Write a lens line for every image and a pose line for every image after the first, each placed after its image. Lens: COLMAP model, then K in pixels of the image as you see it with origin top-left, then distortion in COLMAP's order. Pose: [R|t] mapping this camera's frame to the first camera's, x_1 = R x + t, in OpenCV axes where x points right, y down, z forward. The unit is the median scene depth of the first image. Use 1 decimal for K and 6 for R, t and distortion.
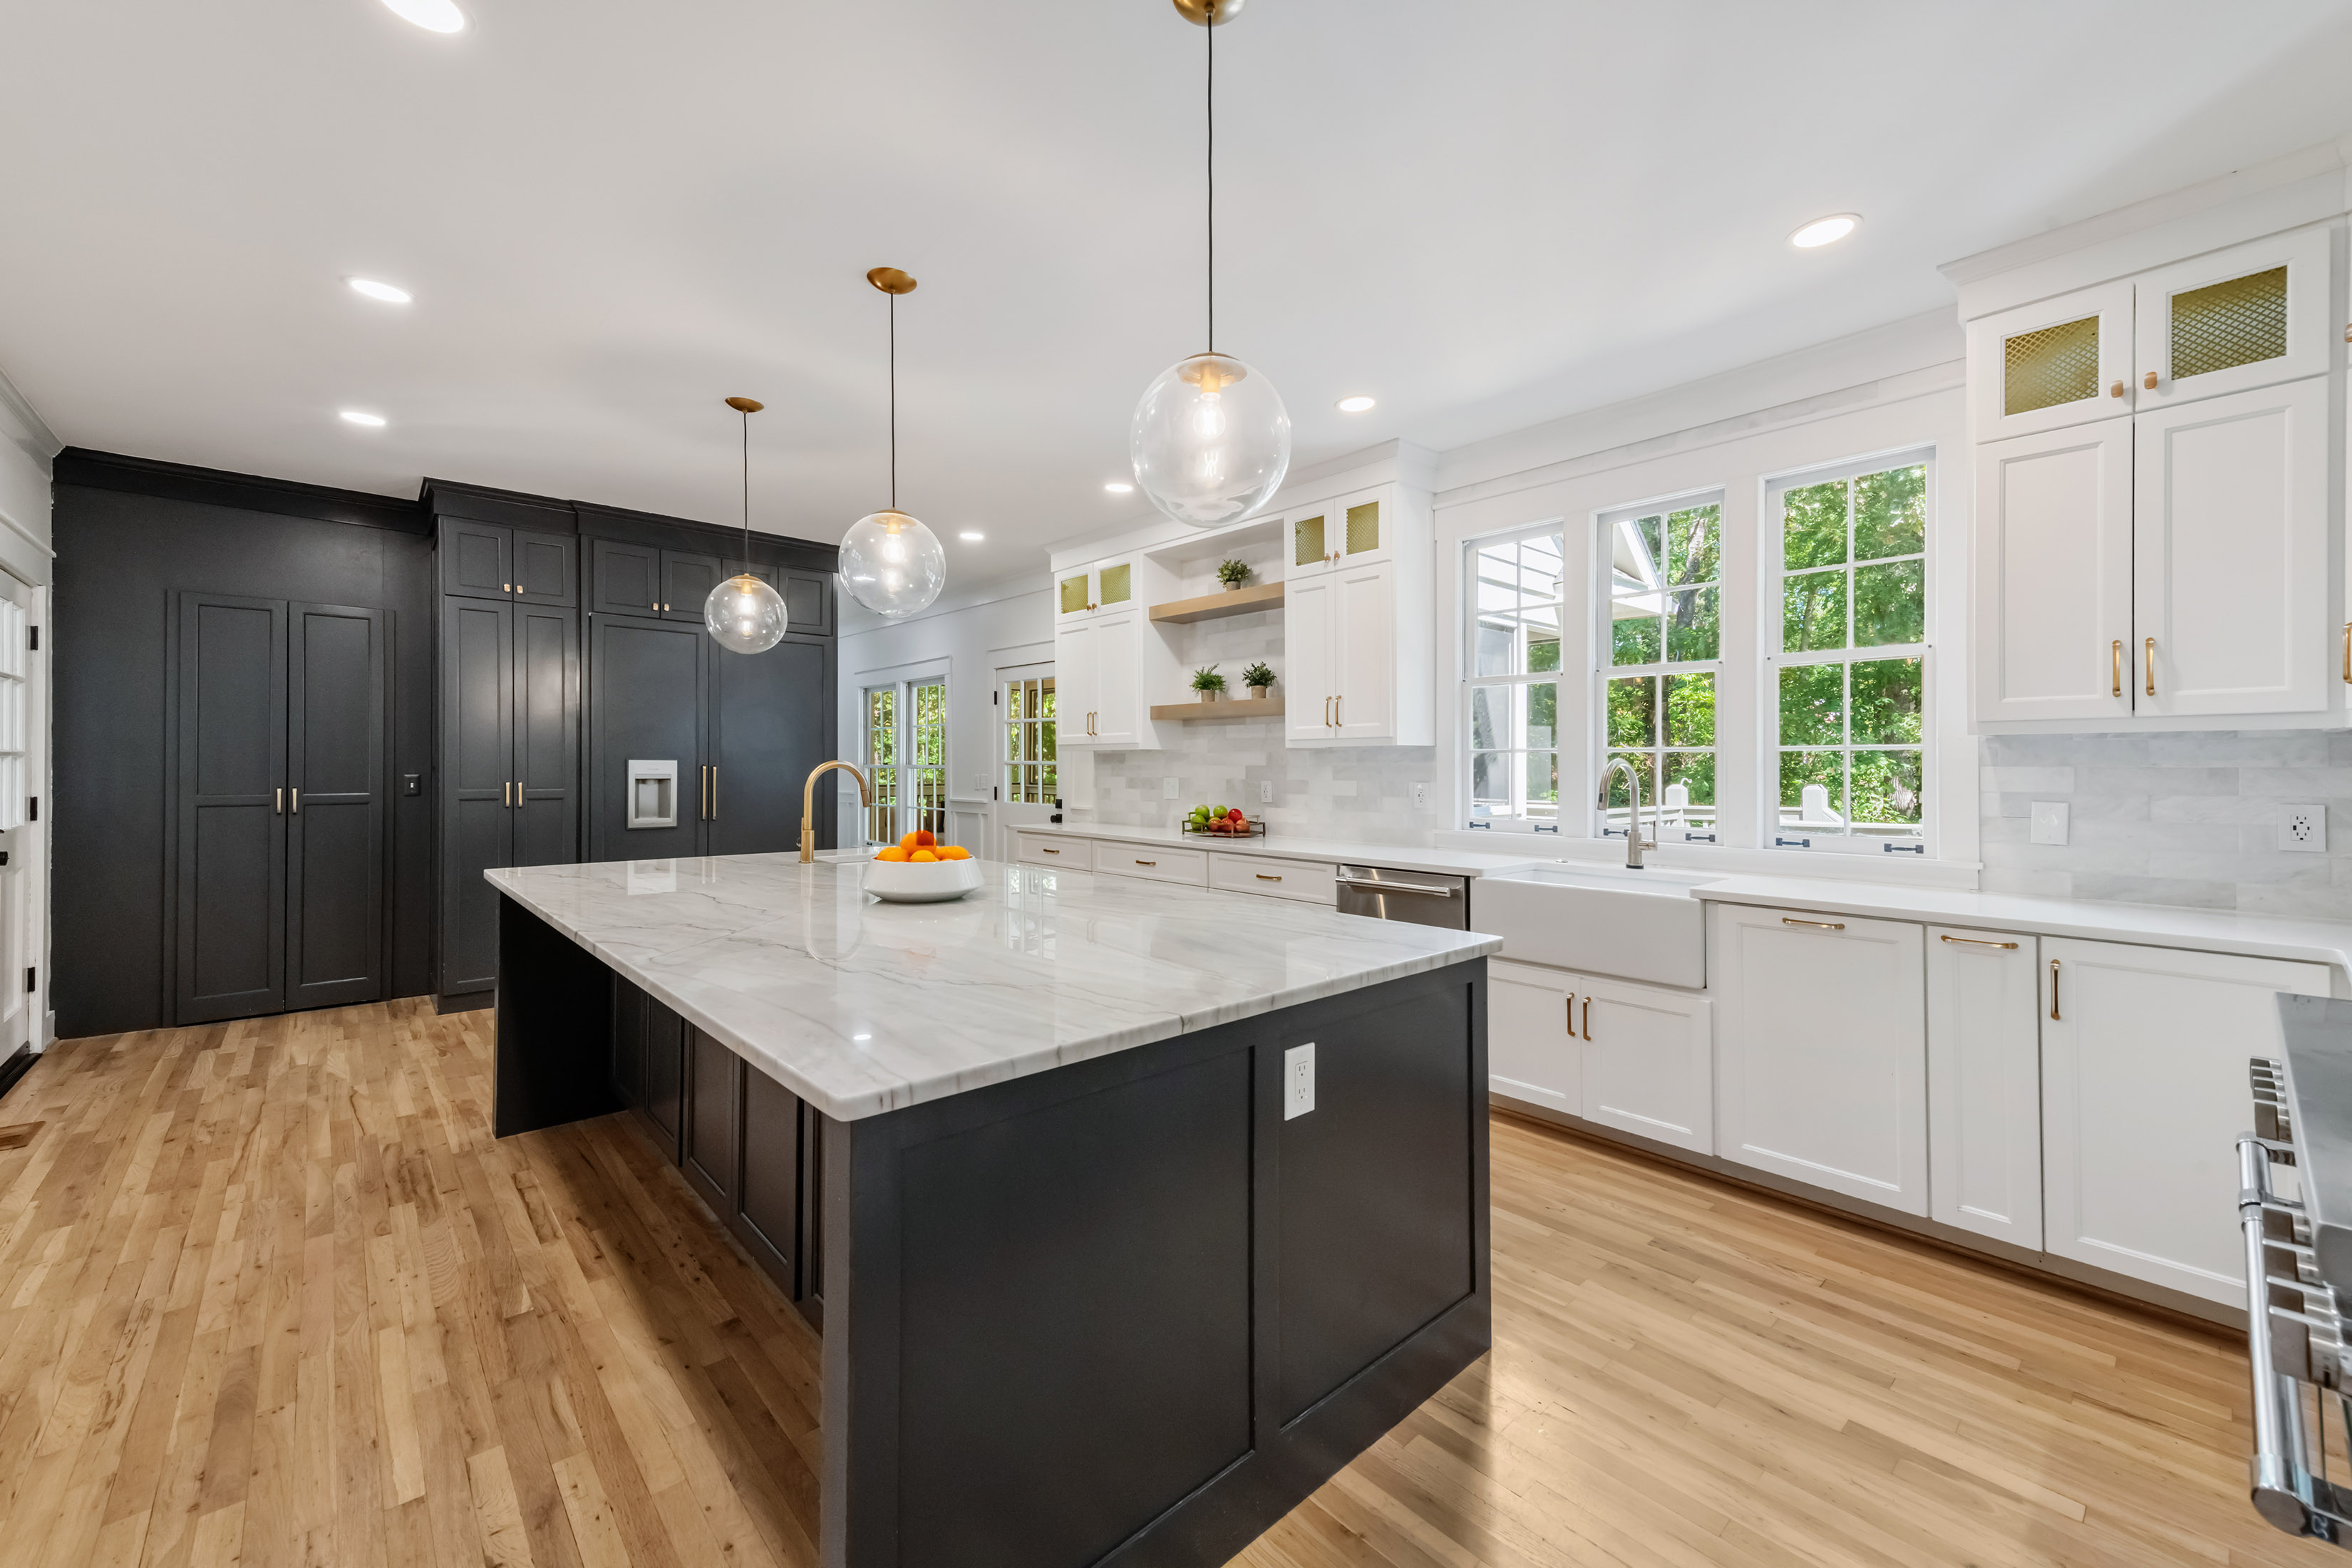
lens RADIAL K [[940.6, 0, 1170.7], [0, 940.6, 763.8], [0, 0, 1]] dist [0.022050, 0.000180]
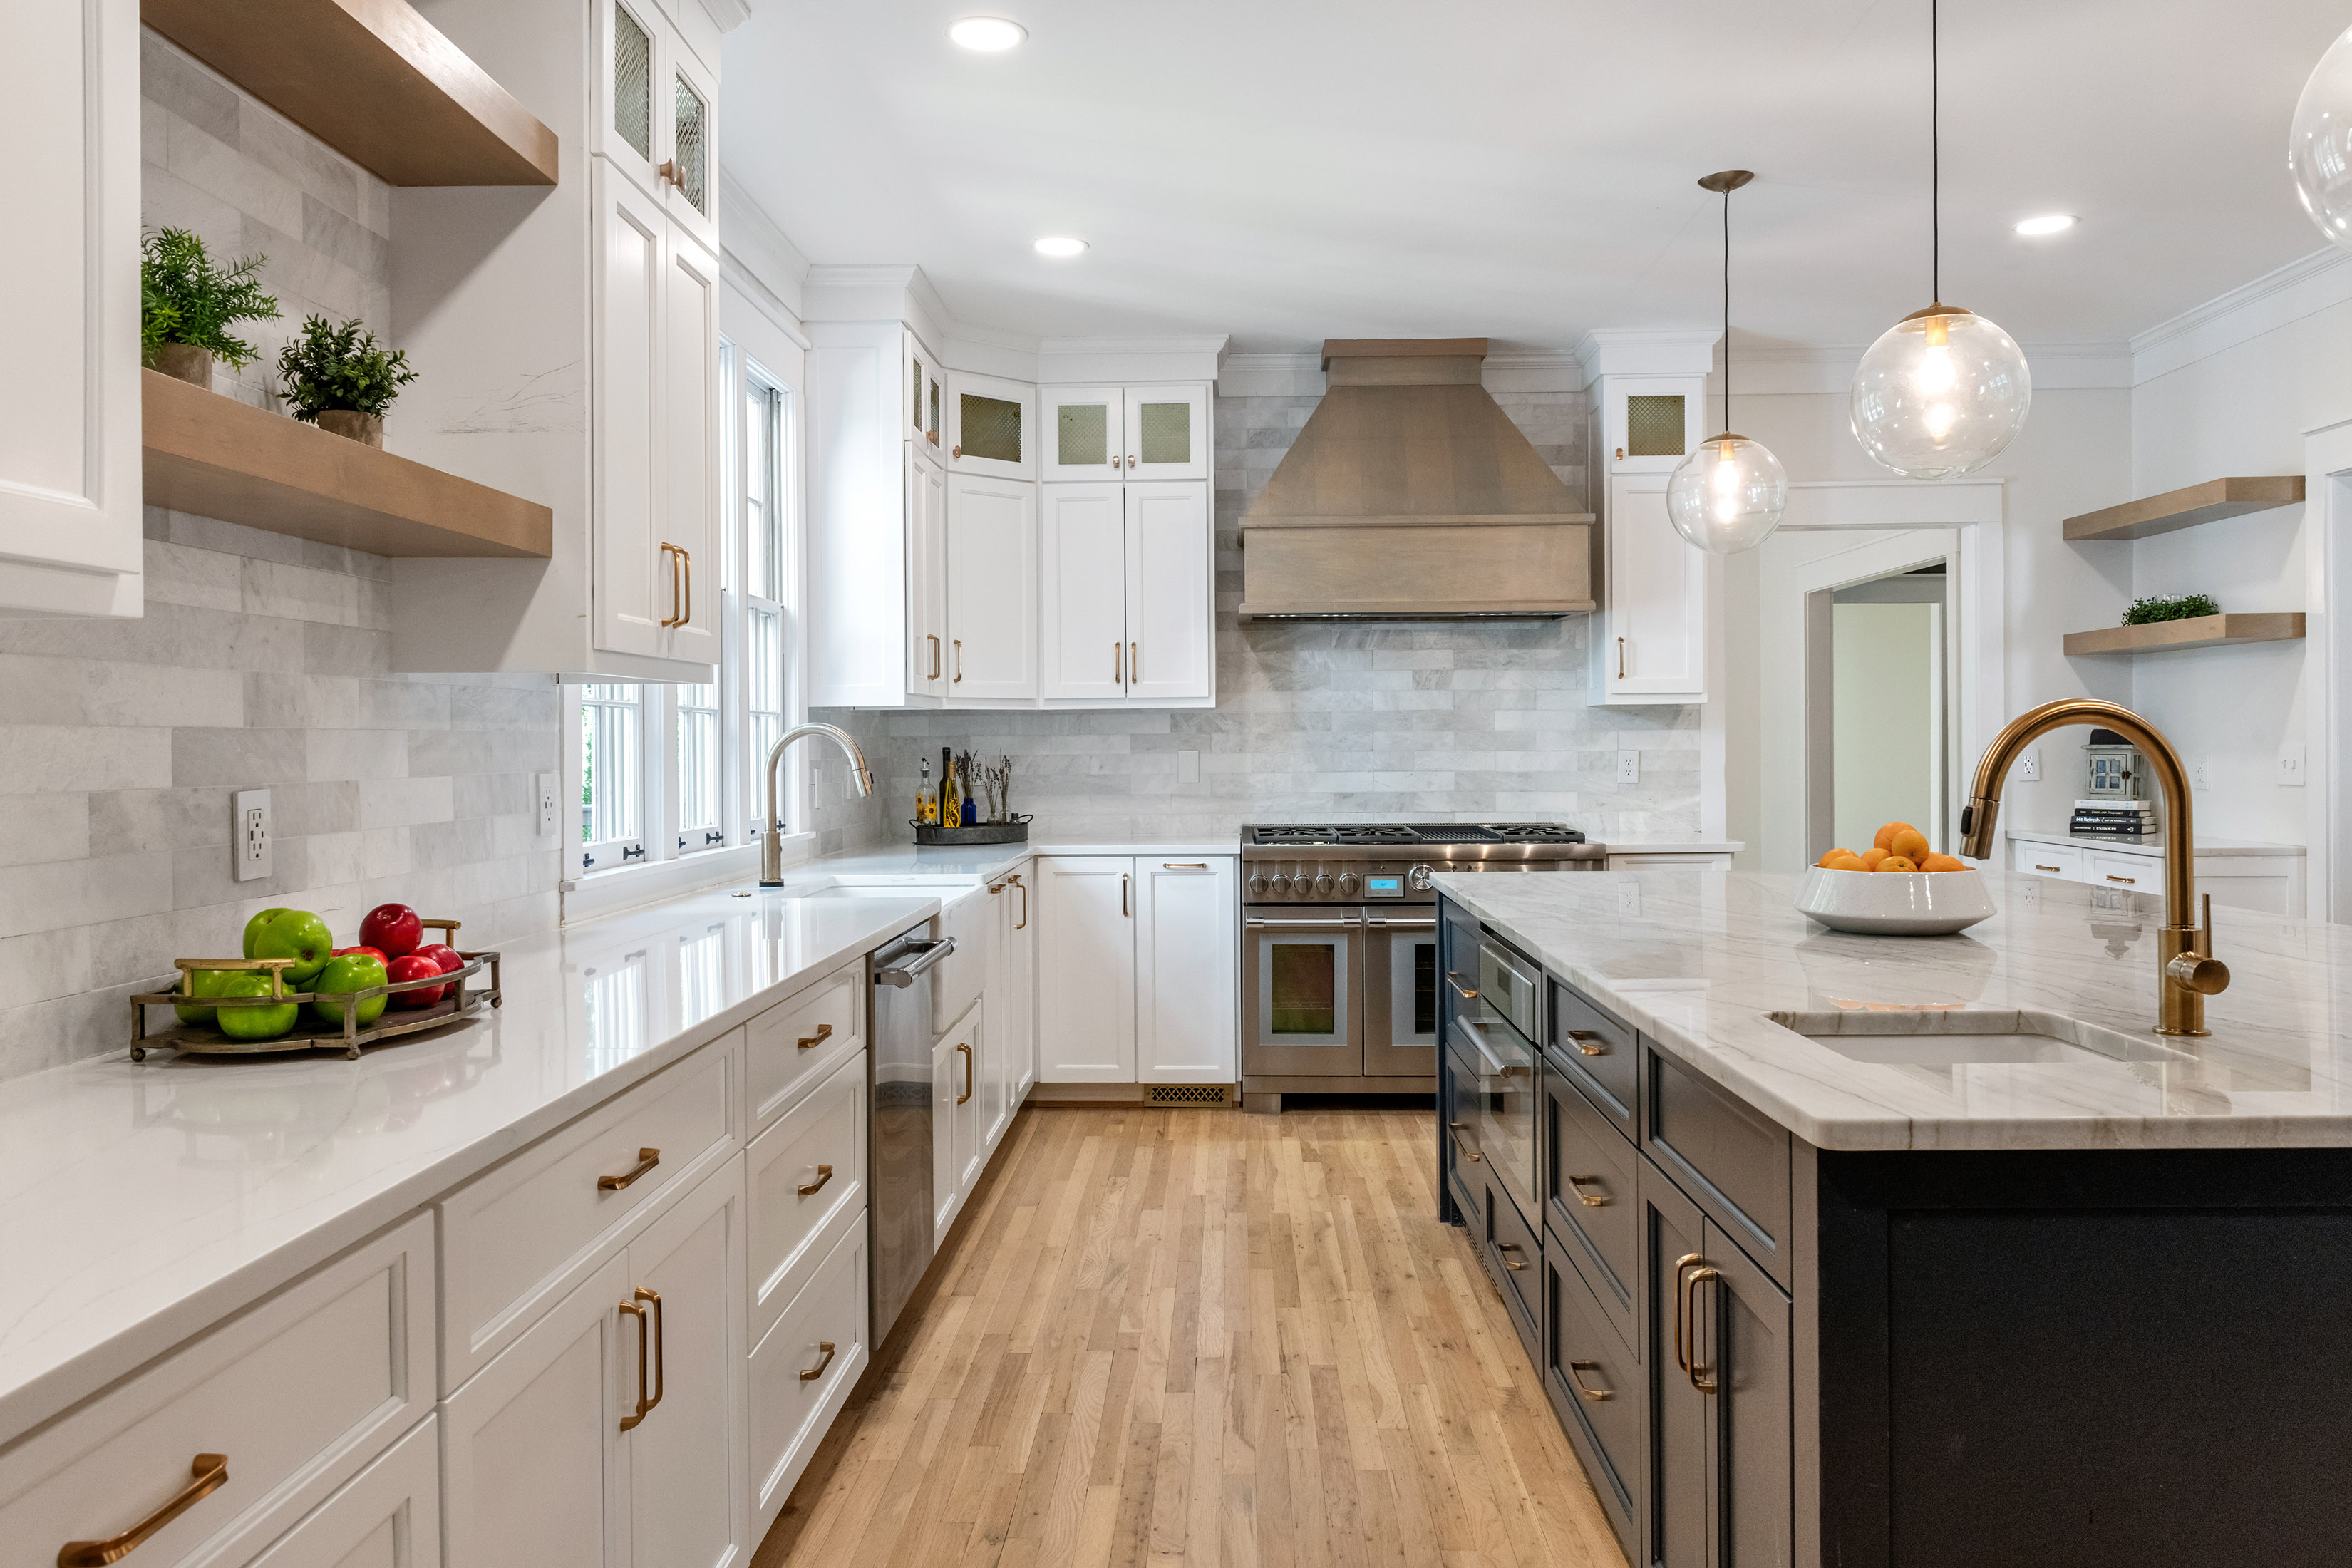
lens RADIAL K [[1701.9, 0, 1204.7], [0, 1701.9, 783.3], [0, 0, 1]] dist [0.007288, -0.014046]
pose [[-0.729431, -0.013011, 0.683930, -0.591175], [0.004694, 0.999700, 0.024023, 0.010406], [-0.684038, 0.020734, -0.729152, 1.768756]]
